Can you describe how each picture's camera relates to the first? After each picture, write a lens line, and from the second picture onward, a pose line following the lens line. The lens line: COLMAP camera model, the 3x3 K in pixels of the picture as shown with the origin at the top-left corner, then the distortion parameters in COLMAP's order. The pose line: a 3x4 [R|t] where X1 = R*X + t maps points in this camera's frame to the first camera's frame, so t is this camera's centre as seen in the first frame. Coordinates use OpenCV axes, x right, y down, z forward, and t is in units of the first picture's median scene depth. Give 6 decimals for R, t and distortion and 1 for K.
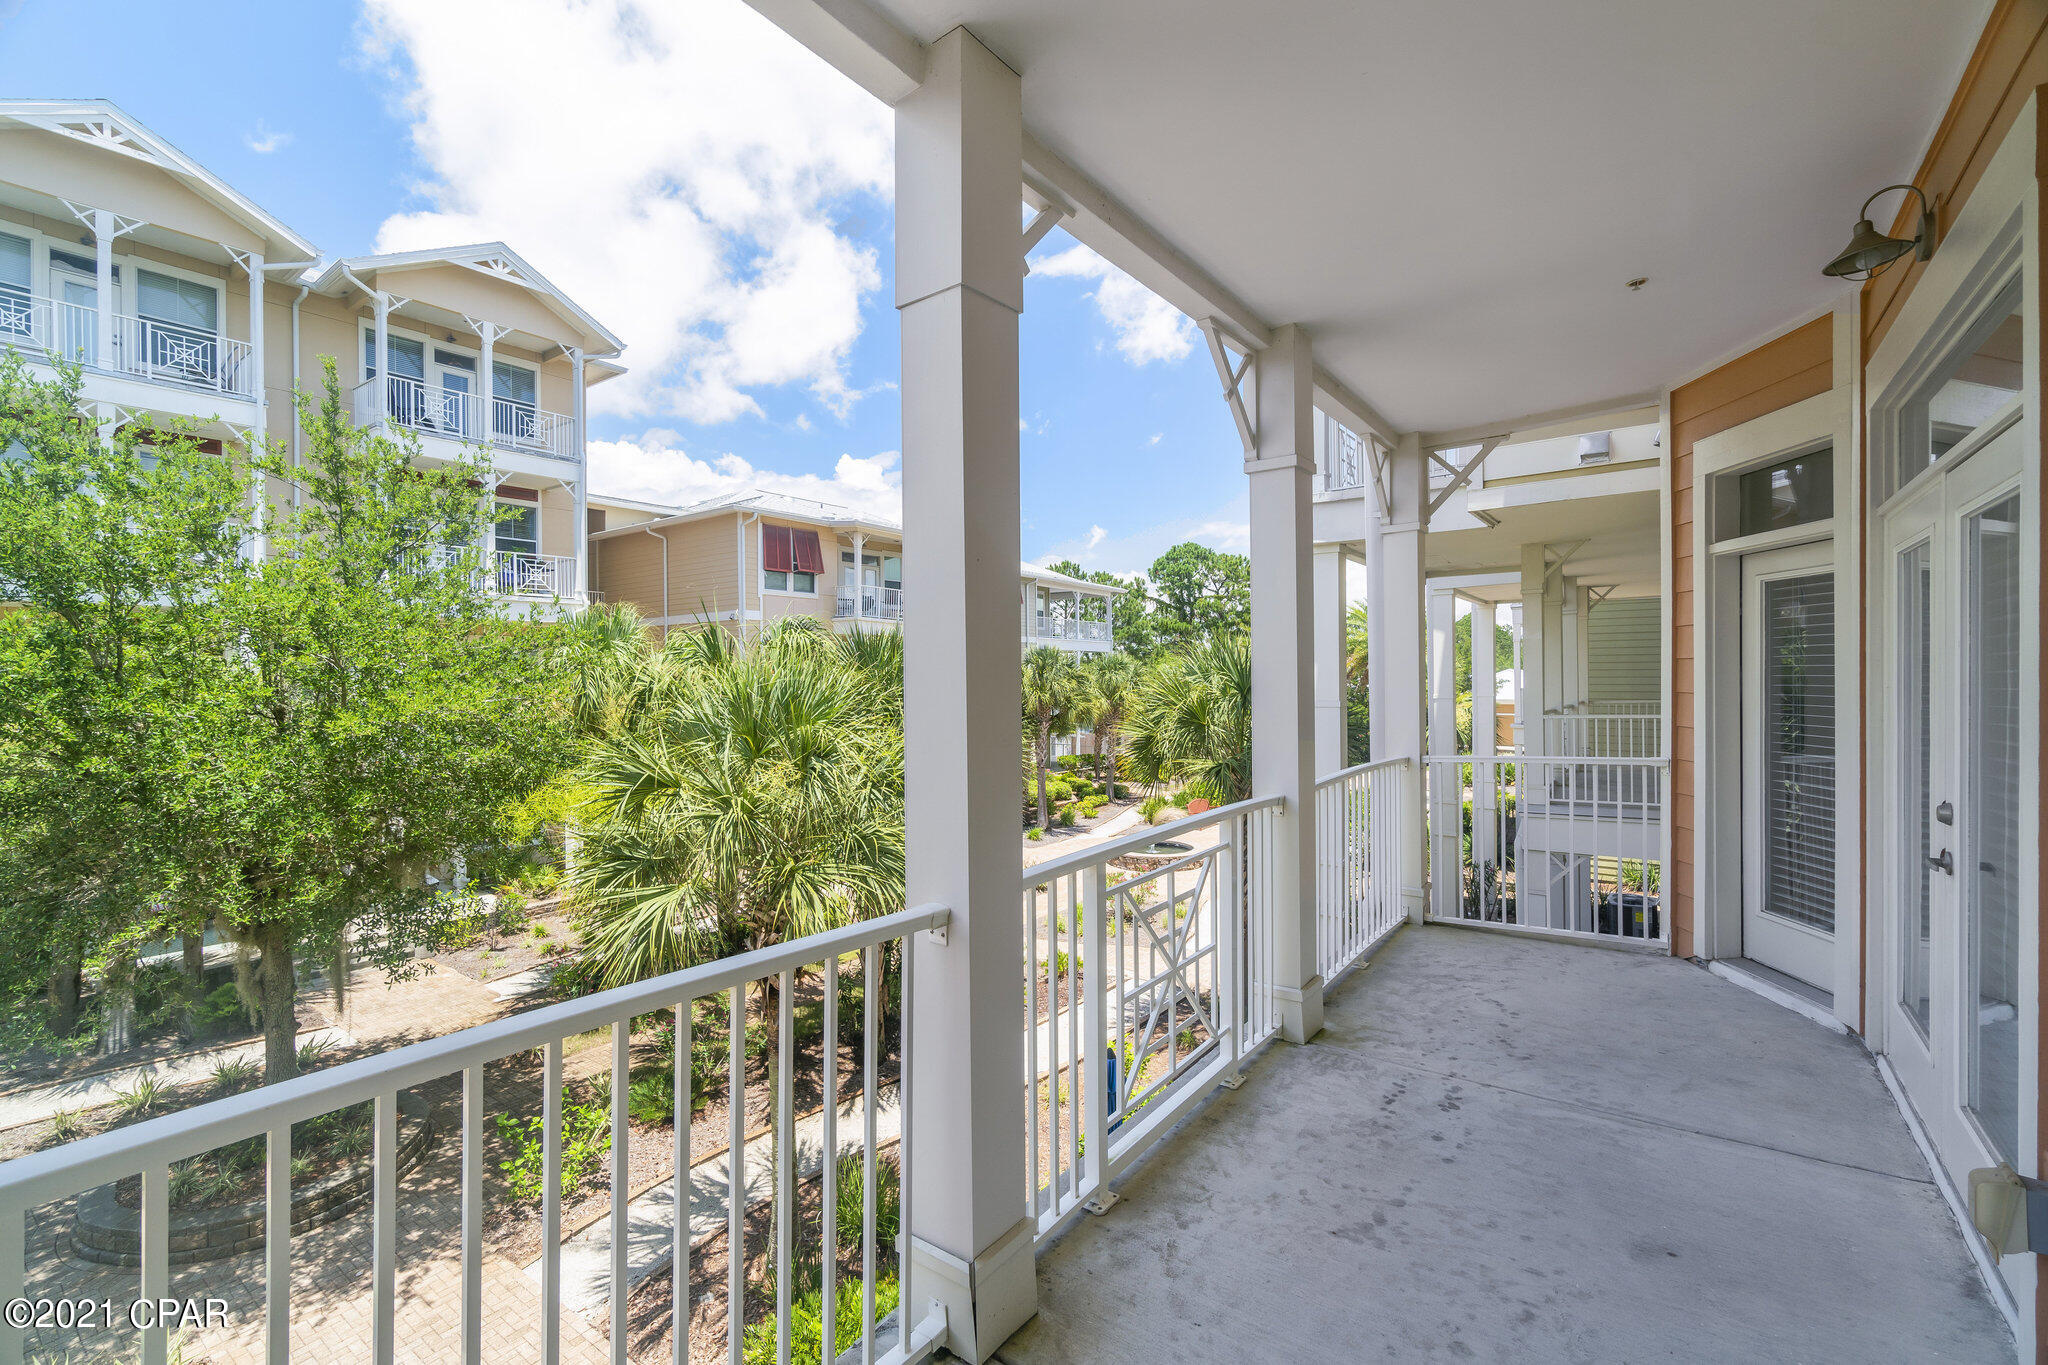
lens RADIAL K [[879.6, 0, 1026.7], [0, 879.6, 681.1], [0, 0, 1]] dist [-0.007102, 0.002031]
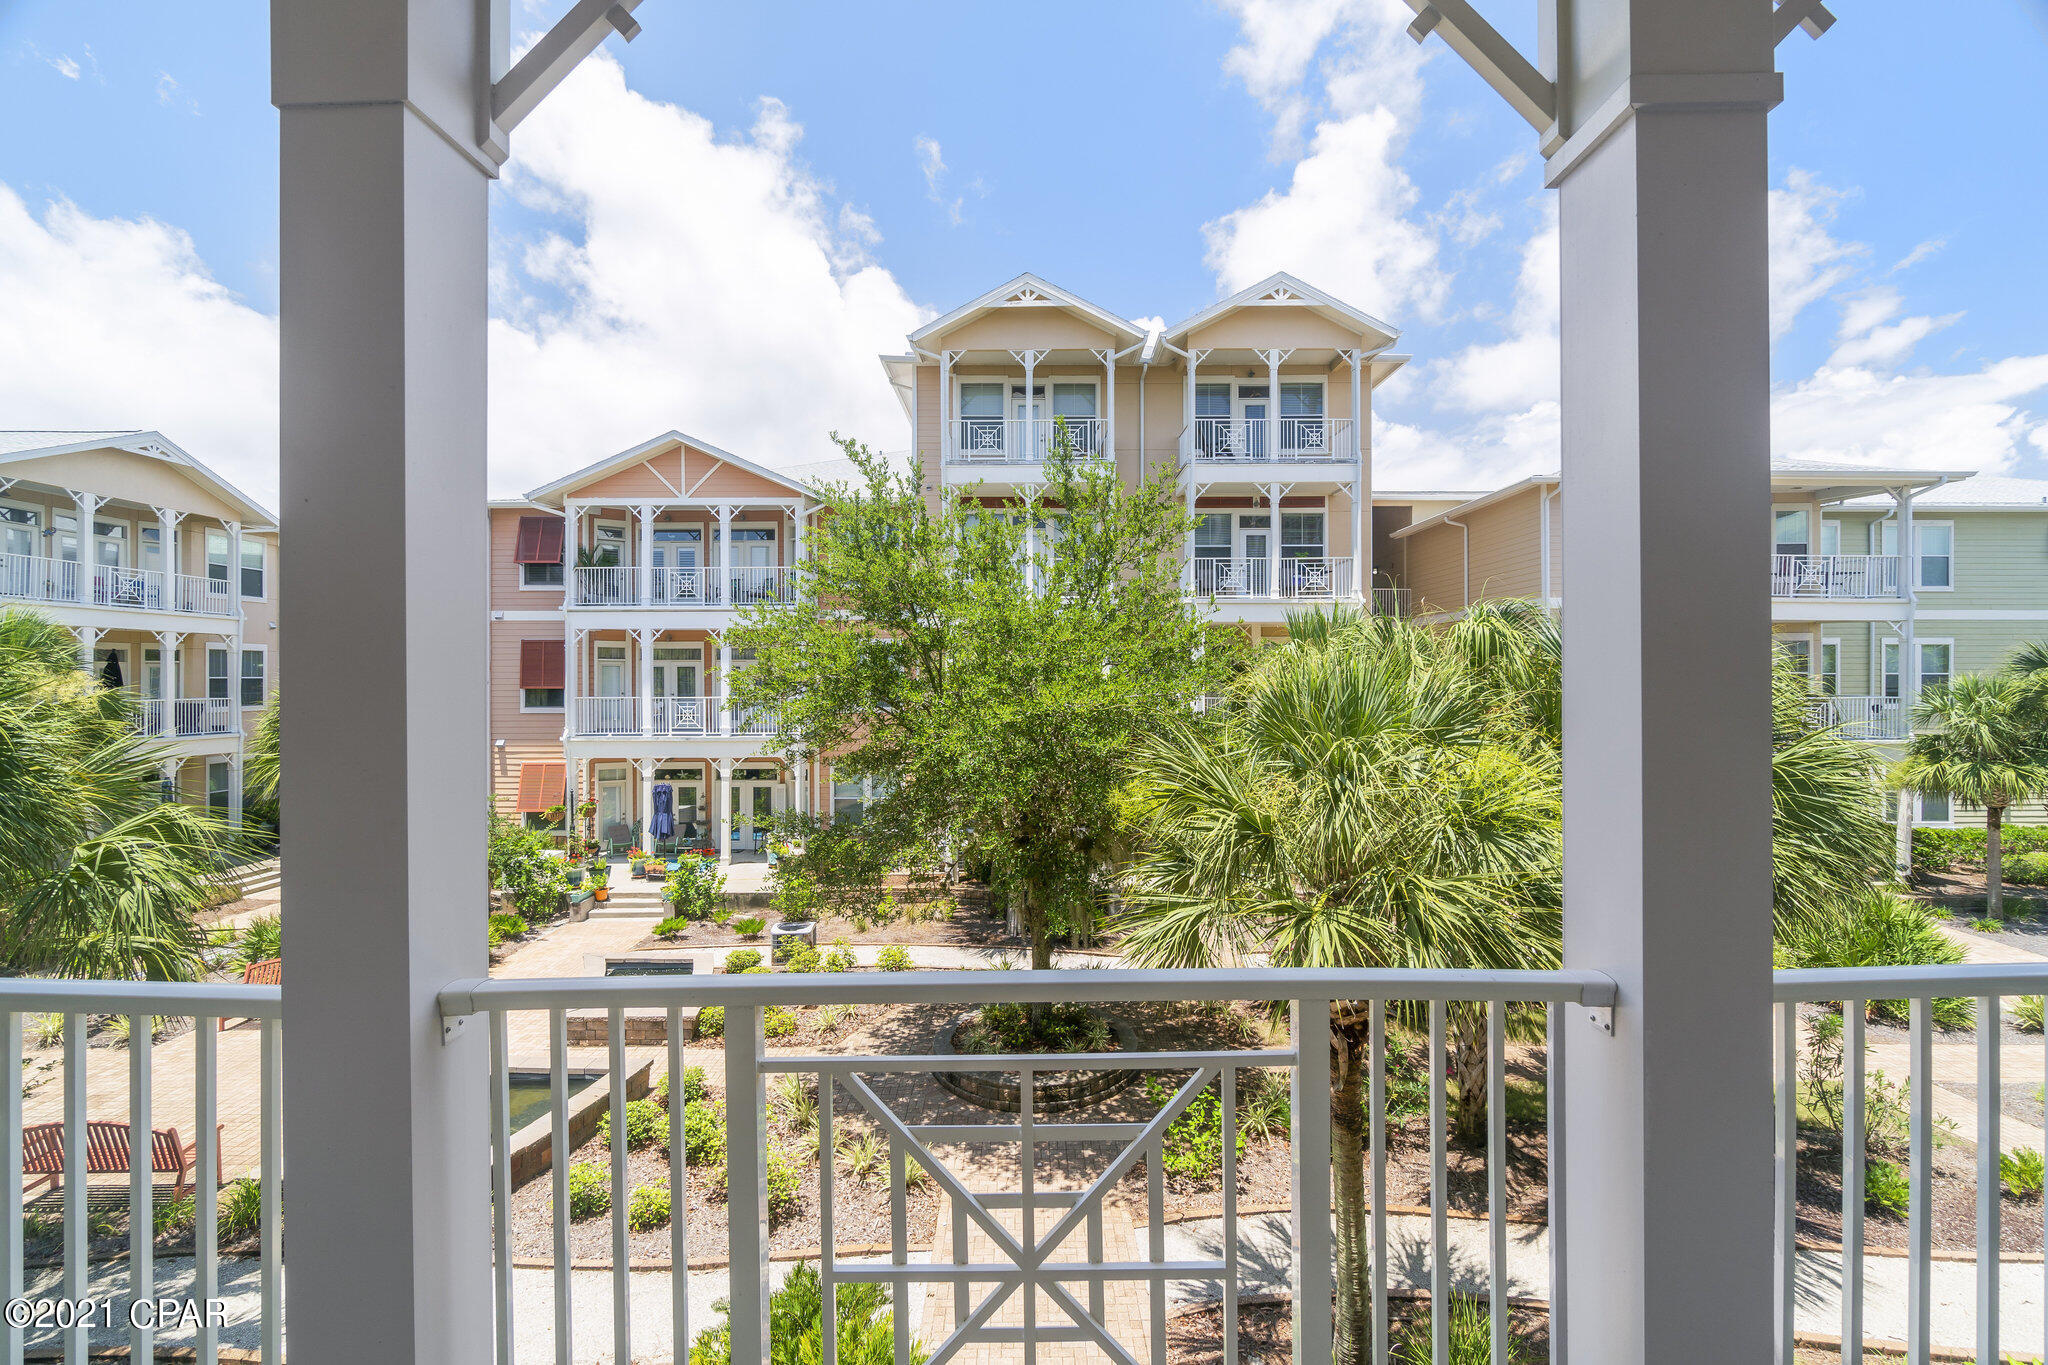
lens RADIAL K [[879.6, 0, 1028.6], [0, 879.6, 680.7], [0, 0, 1]] dist [-0.007102, 0.002031]
pose [[0.598392, 0.007461, -0.801169, 0.117717], [-0.006380, 0.999969, 0.004547, -0.000520], [0.801178, 0.002390, 0.598421, 0.149378]]
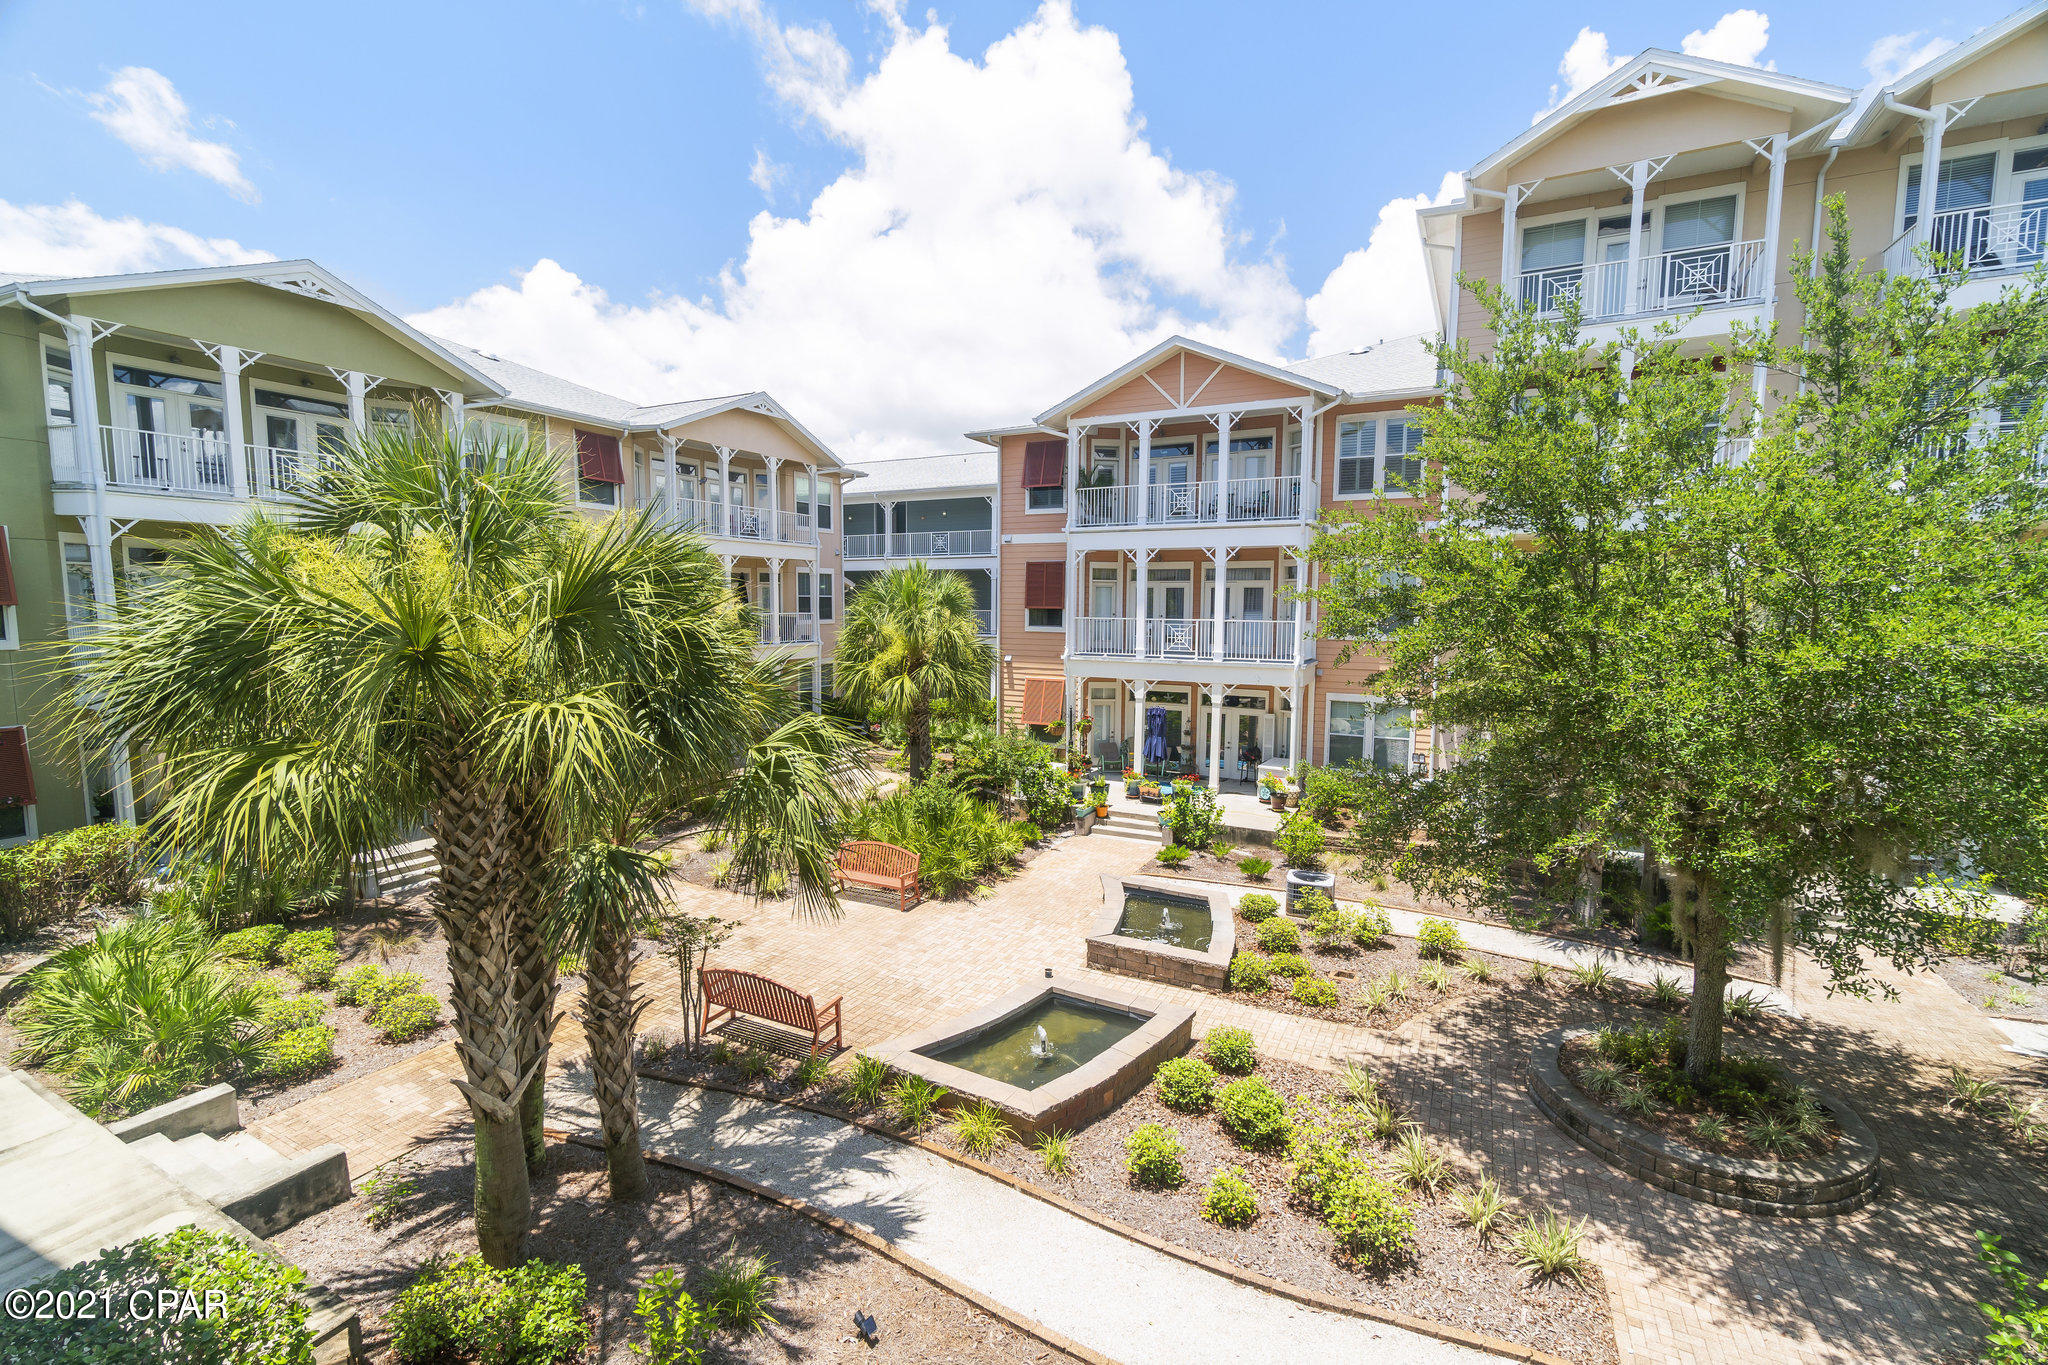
lens RADIAL K [[879.6, 0, 1029.3], [0, 879.6, 686.0], [0, 0, 1]] dist [-0.007102, 0.002031]
pose [[0.157903, 0.103538, -0.982012, -0.056186], [-0.013223, 0.994620, 0.102741, 0.002654], [0.987366, -0.003238, 0.158422, 0.094519]]
